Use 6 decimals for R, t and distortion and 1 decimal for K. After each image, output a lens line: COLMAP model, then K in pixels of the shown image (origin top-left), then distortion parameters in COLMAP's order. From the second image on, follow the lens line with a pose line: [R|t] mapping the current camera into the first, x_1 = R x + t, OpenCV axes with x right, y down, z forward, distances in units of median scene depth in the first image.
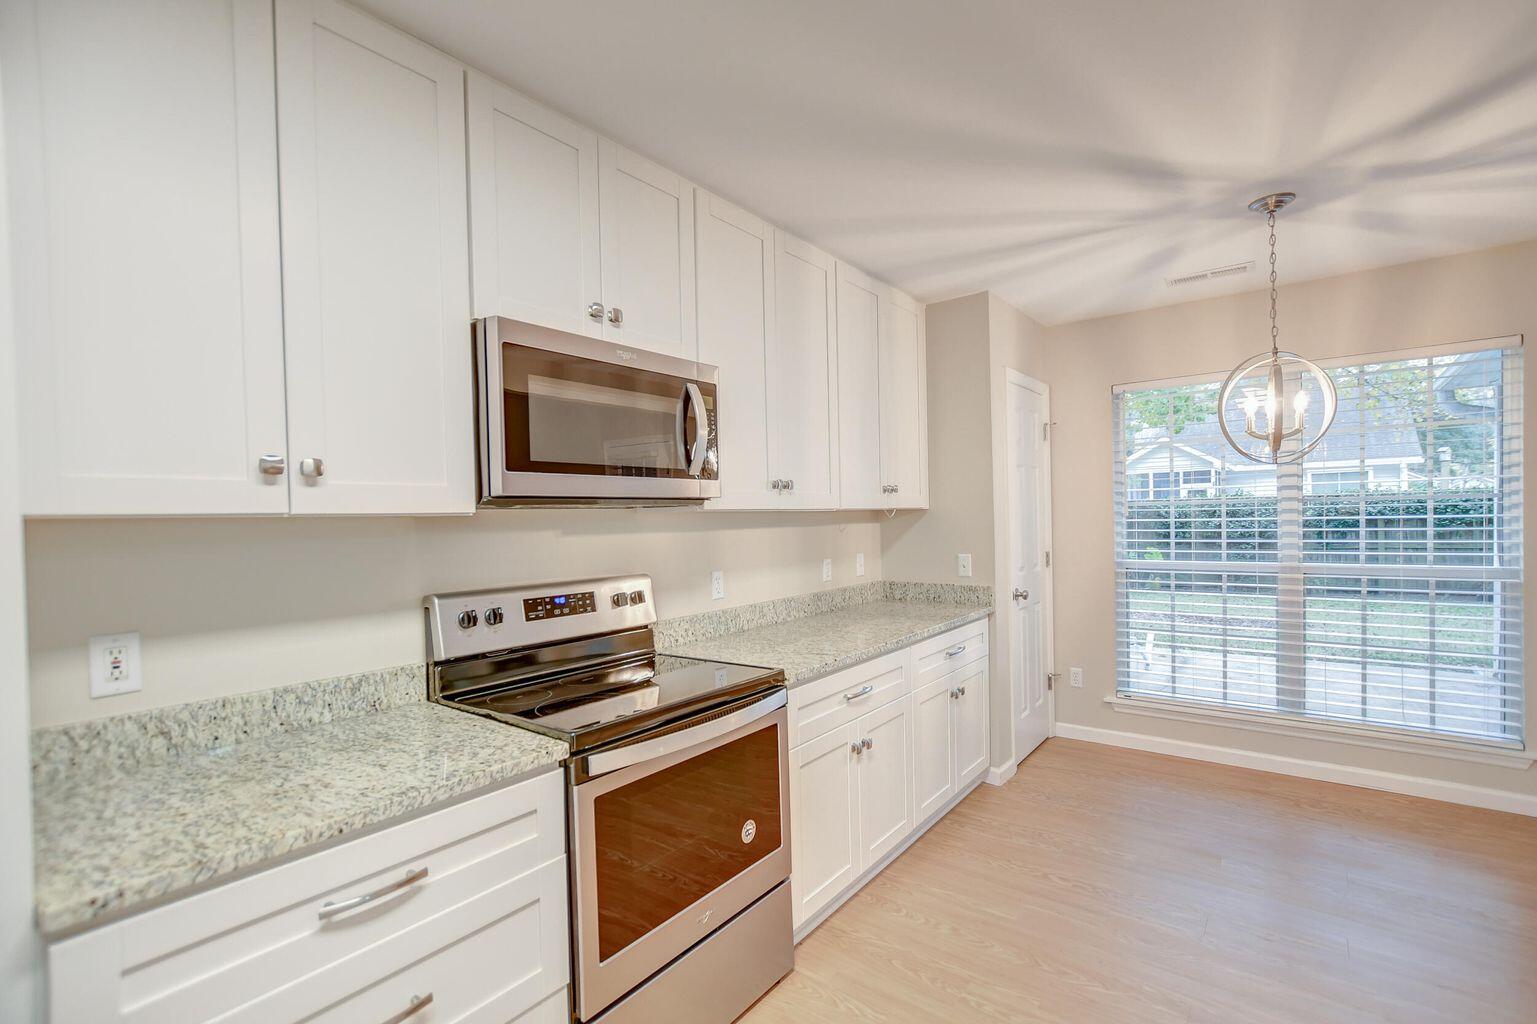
lens RADIAL K [[683.0, 0, 814.2], [0, 683.0, 525.8], [0, 0, 1]] dist [-0.000074, 0.000686]
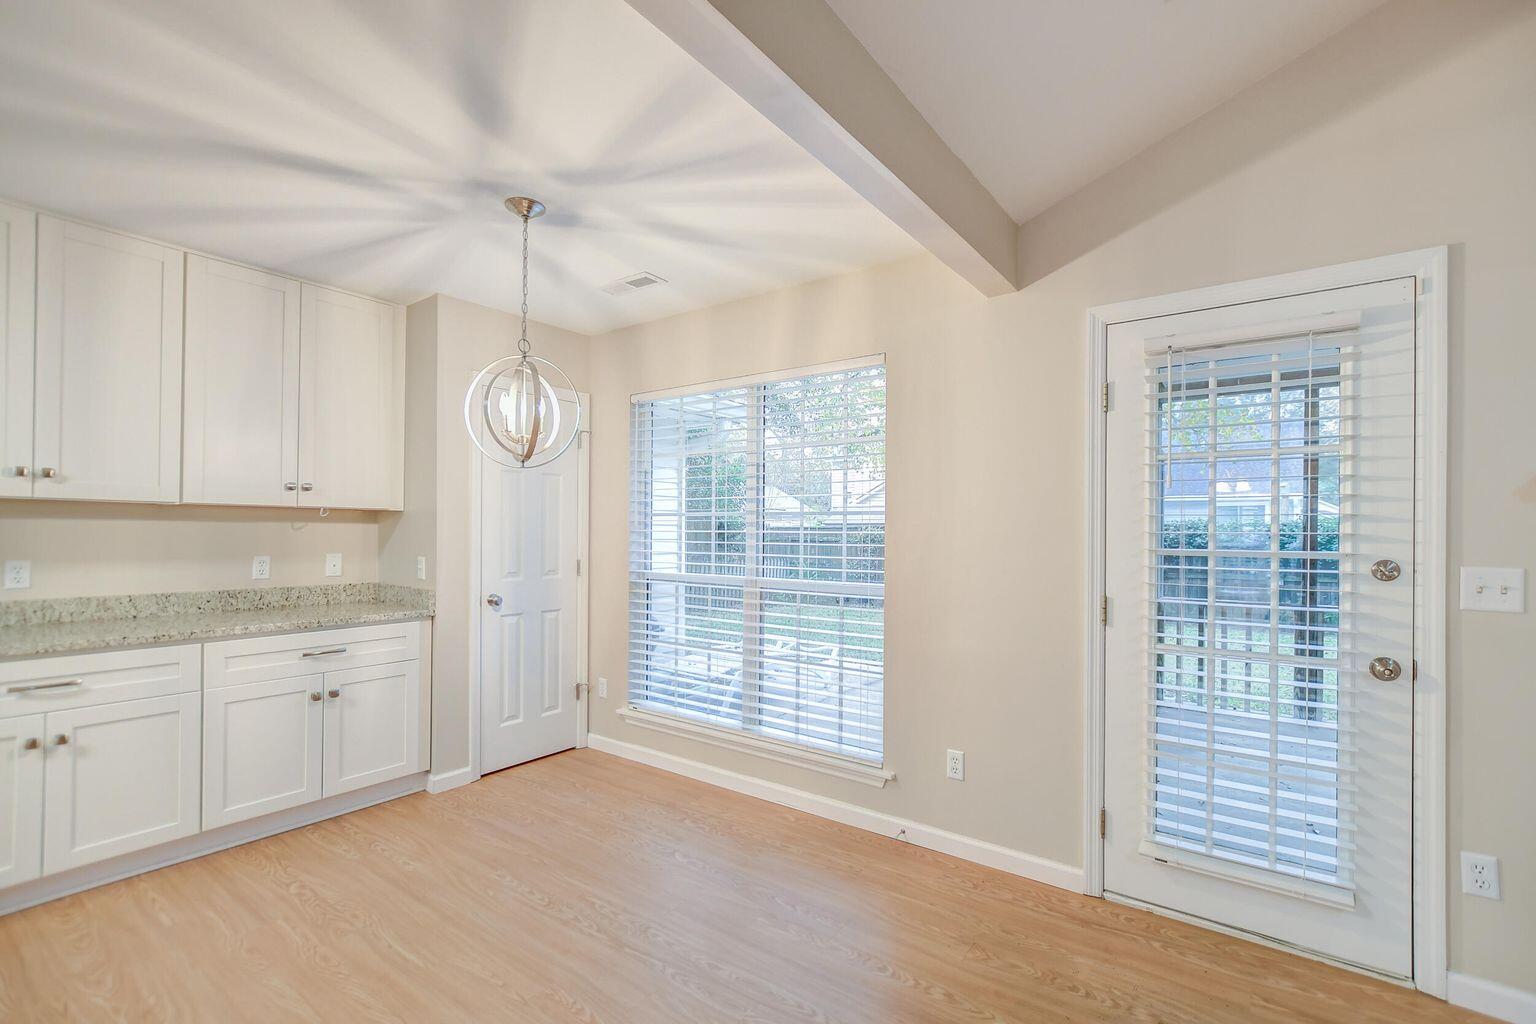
lens RADIAL K [[682.5, 0, 813.7], [0, 682.5, 525.8], [0, 0, 1]] dist [-0.000074, 0.000686]
pose [[0.999401, 0.033749, 0.007597, 0.878141], [-0.033527, 0.999056, -0.027621, 0.005076], [-0.008522, 0.027349, 0.999590, 0.007313]]
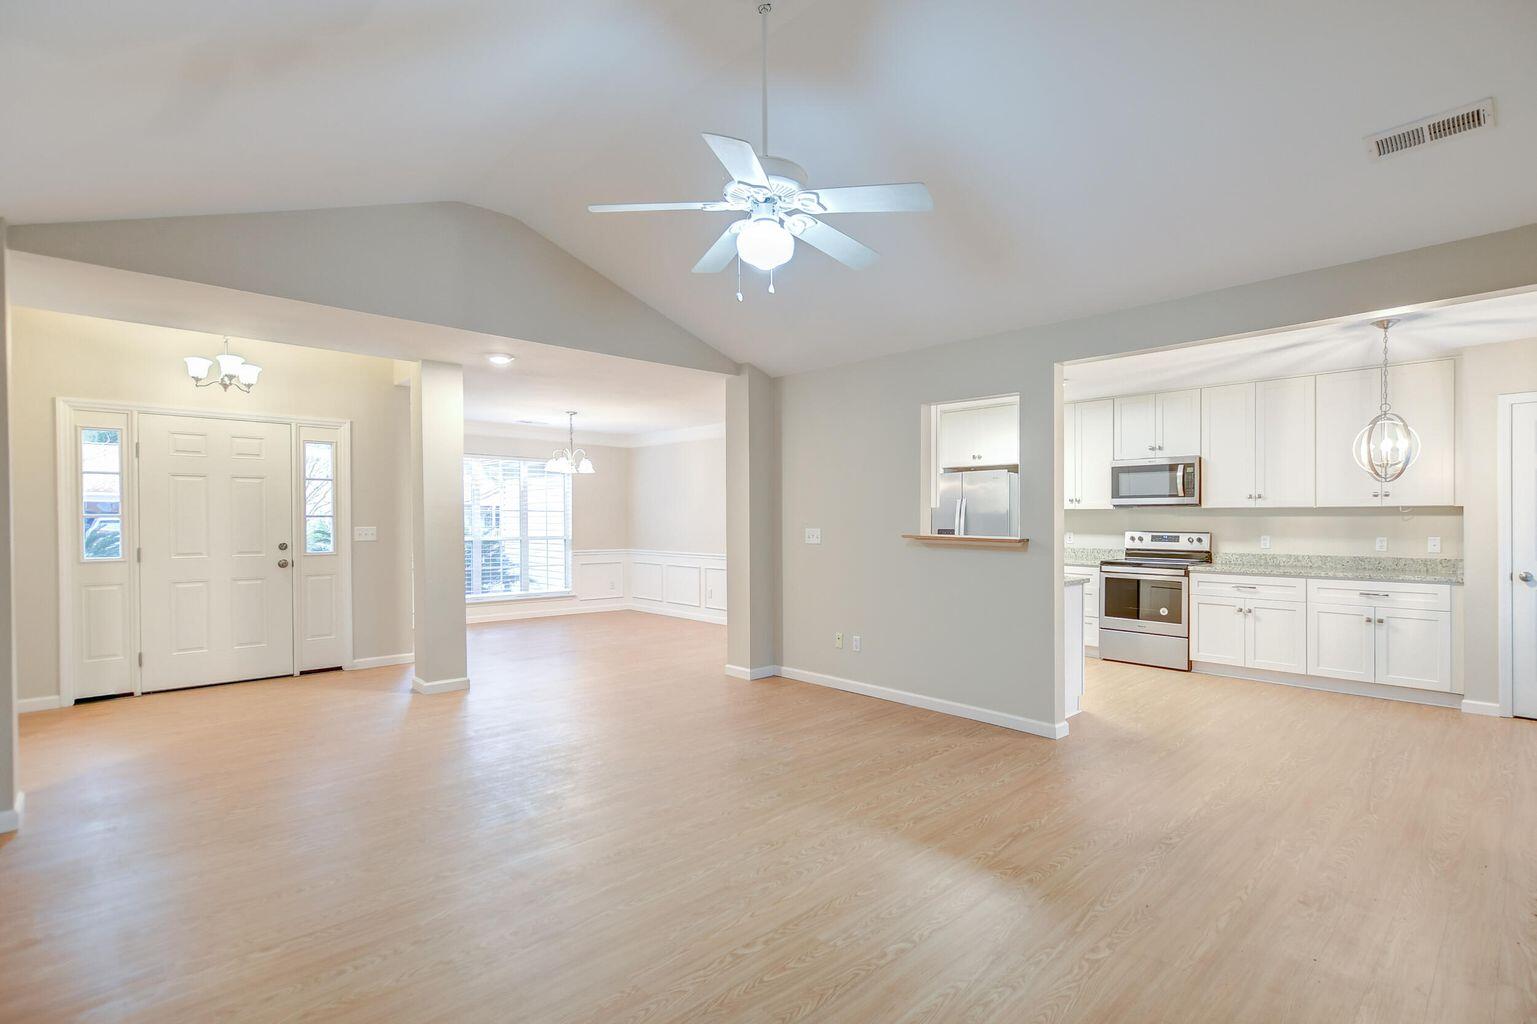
lens RADIAL K [[710.5, 0, 774.3], [0, 710.5, 531.9], [0, 0, 1]] dist [0.001447, 0.000010]
pose [[-0.203205, 0.041526, -0.978255, 2.105350], [-0.009070, 0.998978, 0.044290, -0.027297], [0.979094, 0.017872, -0.202621, -0.058456]]
